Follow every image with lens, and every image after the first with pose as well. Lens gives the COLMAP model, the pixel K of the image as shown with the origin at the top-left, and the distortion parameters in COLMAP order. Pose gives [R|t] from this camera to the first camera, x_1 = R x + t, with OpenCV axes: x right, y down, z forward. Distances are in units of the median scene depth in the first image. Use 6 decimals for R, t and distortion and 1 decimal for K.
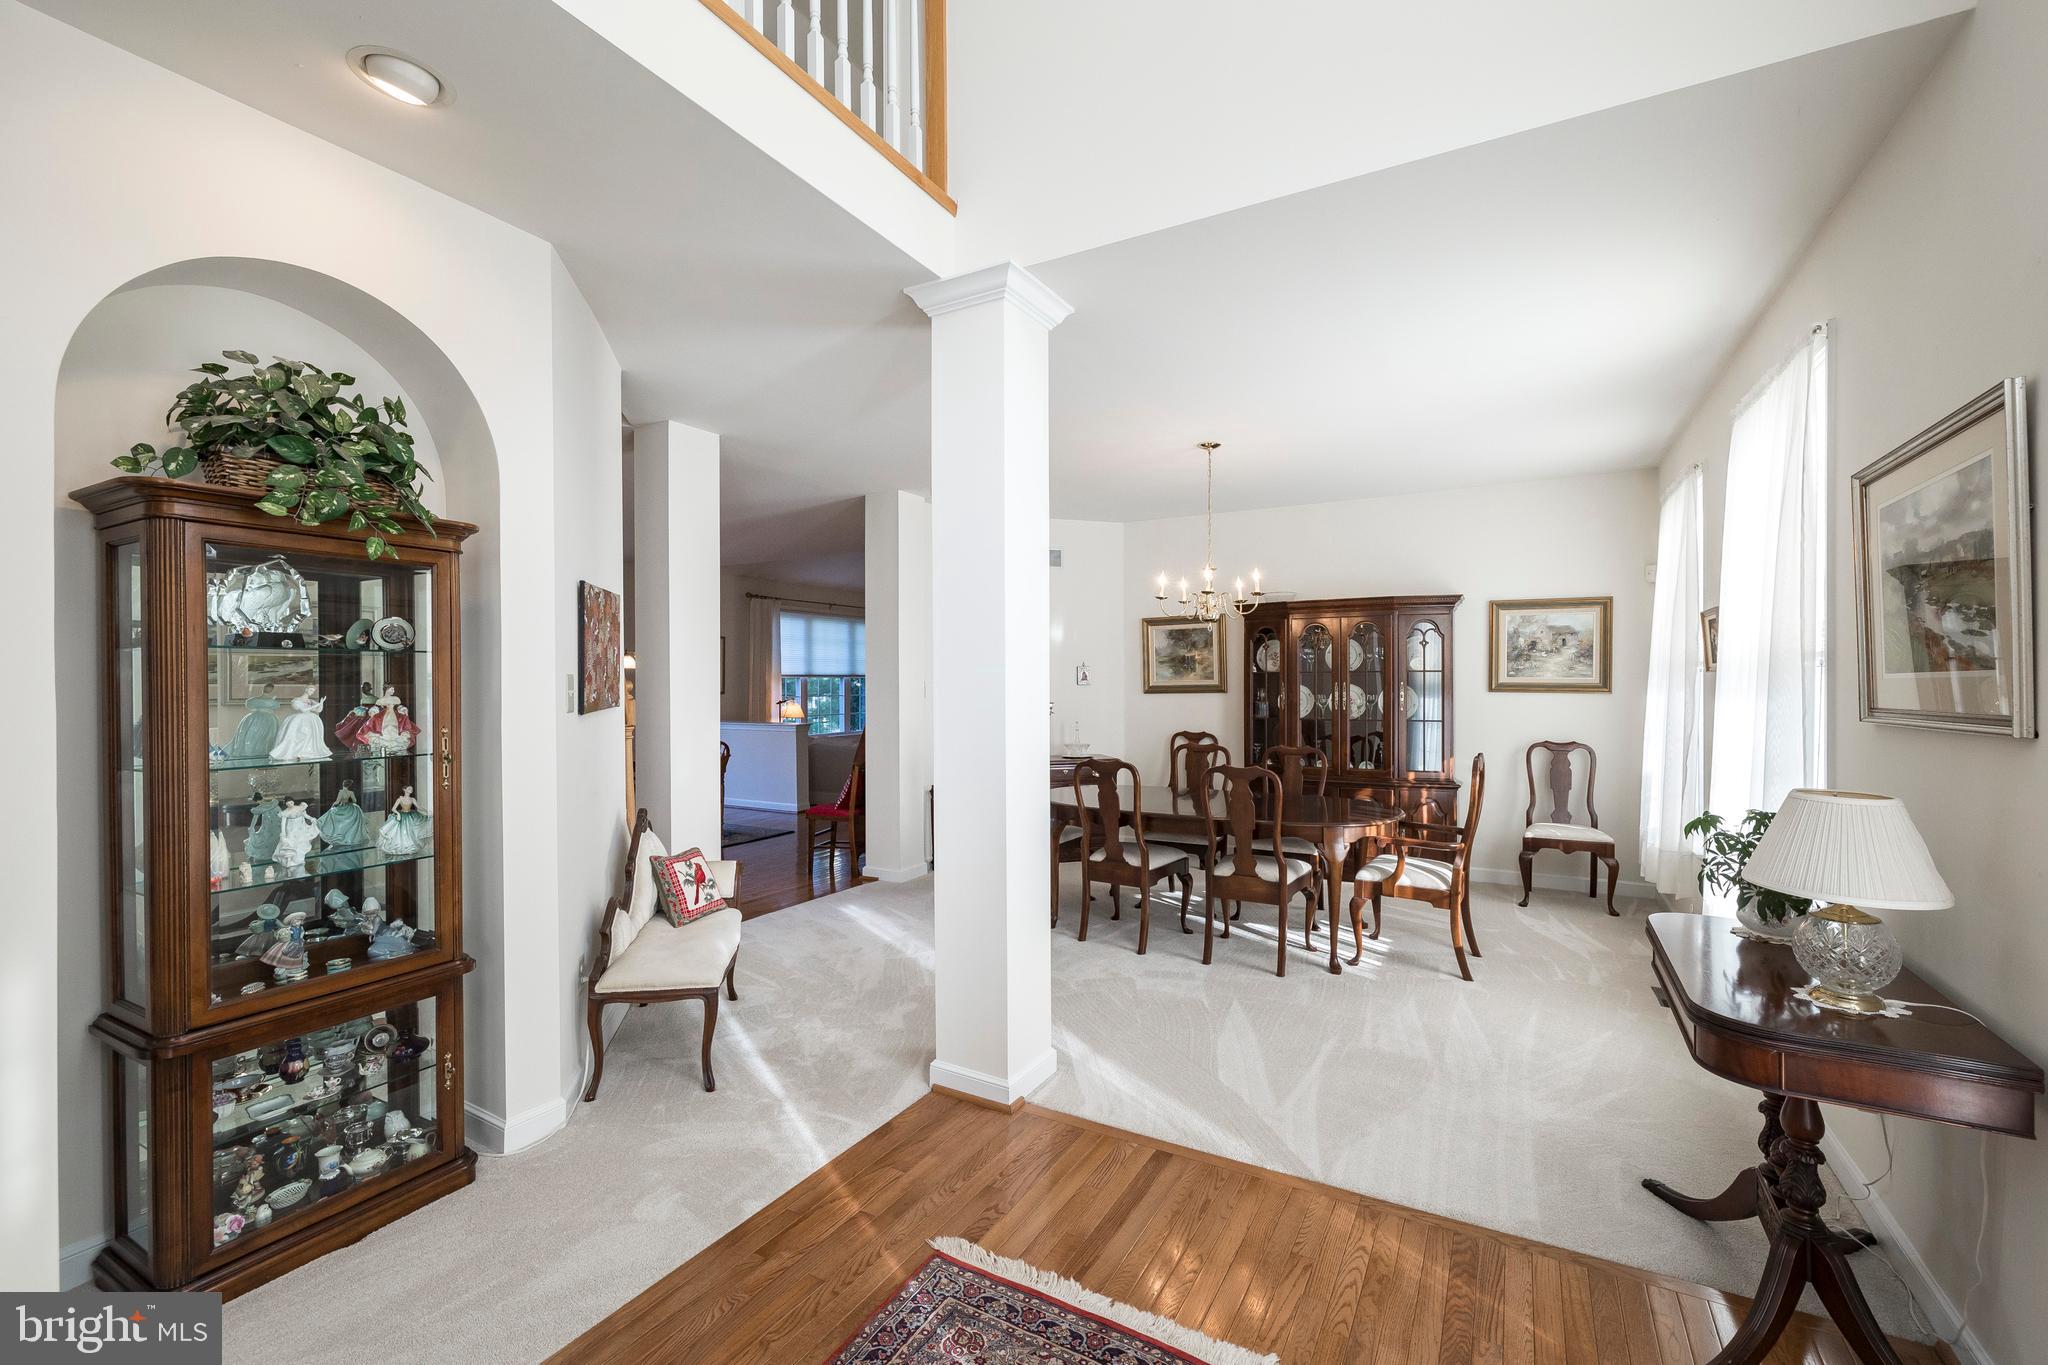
lens RADIAL K [[859.4, 0, 1026.4], [0, 859.4, 685.1], [0, 0, 1]] dist [-0.000691, -0.000559]
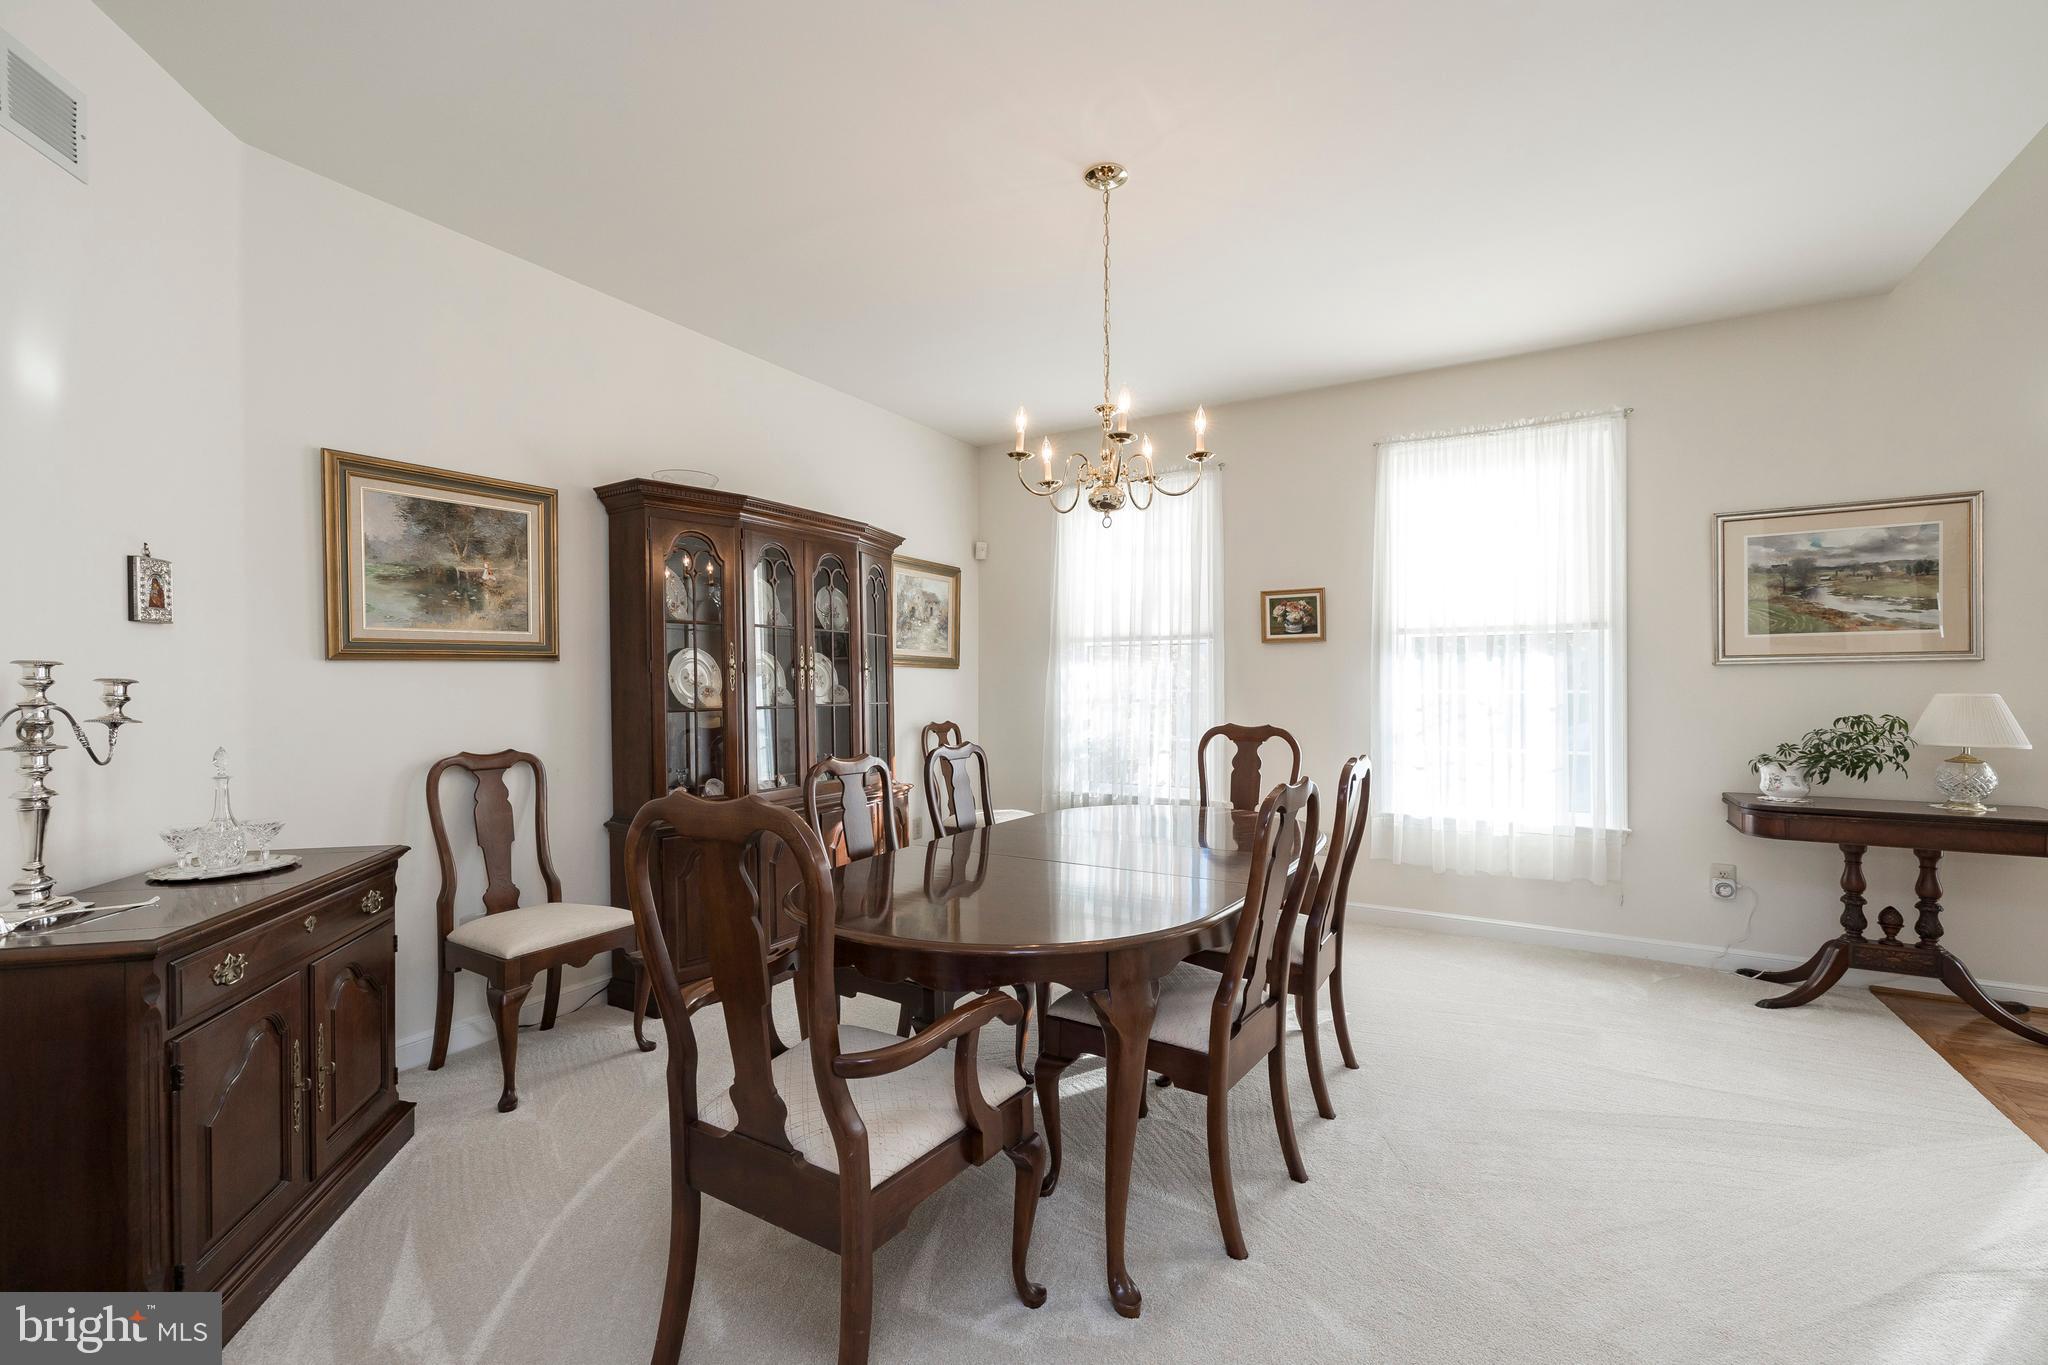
lens RADIAL K [[859.4, 0, 1020.7], [0, 859.4, 685.0], [0, 0, 1]] dist [-0.000691, -0.000559]
pose [[0.025992, -0.001192, 0.999661, -0.220355], [0.002084, 0.999997, 0.001138, 0.021424], [-0.999660, 0.002054, 0.025995, 0.728837]]
